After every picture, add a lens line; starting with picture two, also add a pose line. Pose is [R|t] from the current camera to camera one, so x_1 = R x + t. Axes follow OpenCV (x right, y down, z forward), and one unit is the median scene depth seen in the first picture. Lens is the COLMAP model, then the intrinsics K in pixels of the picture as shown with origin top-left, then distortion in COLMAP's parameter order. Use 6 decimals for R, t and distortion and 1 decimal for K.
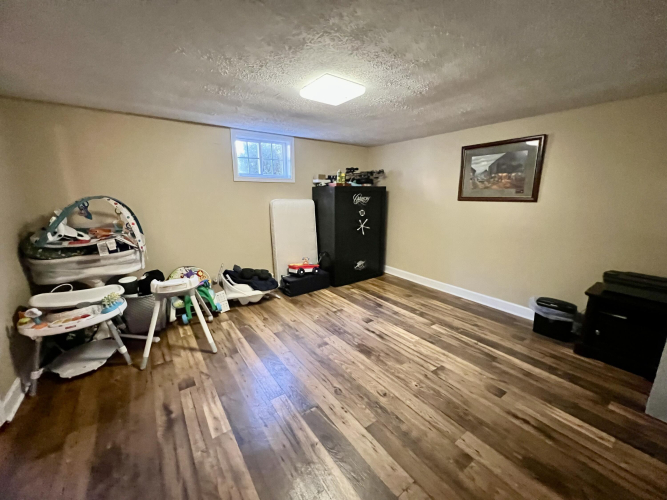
lens RADIAL K [[267.3, 0, 333.6], [0, 267.3, 249.8], [0, 0, 1]] dist [-0.001379, 0.000293]
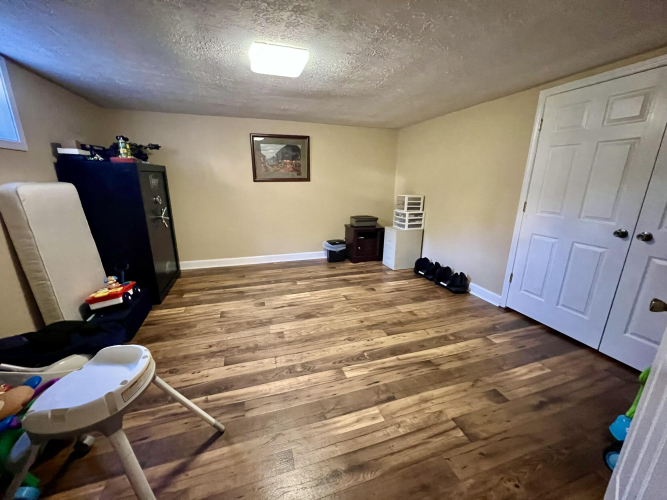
lens RADIAL K [[267.3, 0, 331.9], [0, 267.3, 249.0], [0, 0, 1]] dist [-0.001379, 0.000293]
pose [[0.305685, -0.241087, 0.921105, -0.749631], [0.193278, 0.962982, 0.187905, -0.076806], [-0.932309, 0.120590, 0.340966, 0.452185]]
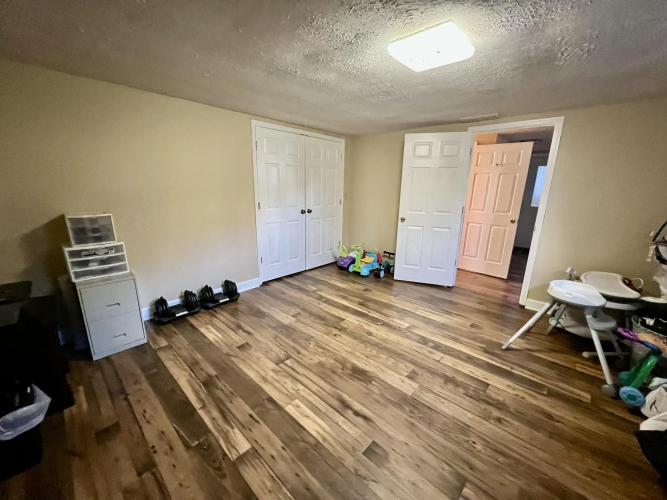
lens RADIAL K [[267.3, 0, 333.3], [0, 267.3, 249.1], [0, 0, 1]] dist [-0.001379, 0.000293]
pose [[-0.979521, 0.022758, -0.200054, 0.330849], [-0.066749, 0.900700, 0.429284, -0.302086], [0.189958, 0.433846, -0.880735, 1.434905]]
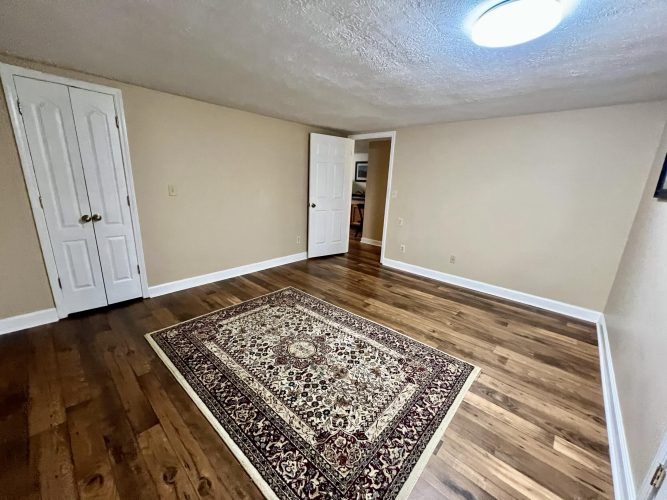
lens RADIAL K [[267.3, 0, 335.5], [0, 267.3, 253.5], [0, 0, 1]] dist [-0.001379, 0.000293]
pose [[0.976289, -0.026954, 0.214787, -0.413410], [0.012947, 0.997712, 0.066353, 0.038481], [-0.216084, -0.061999, 0.974404, -0.133258]]
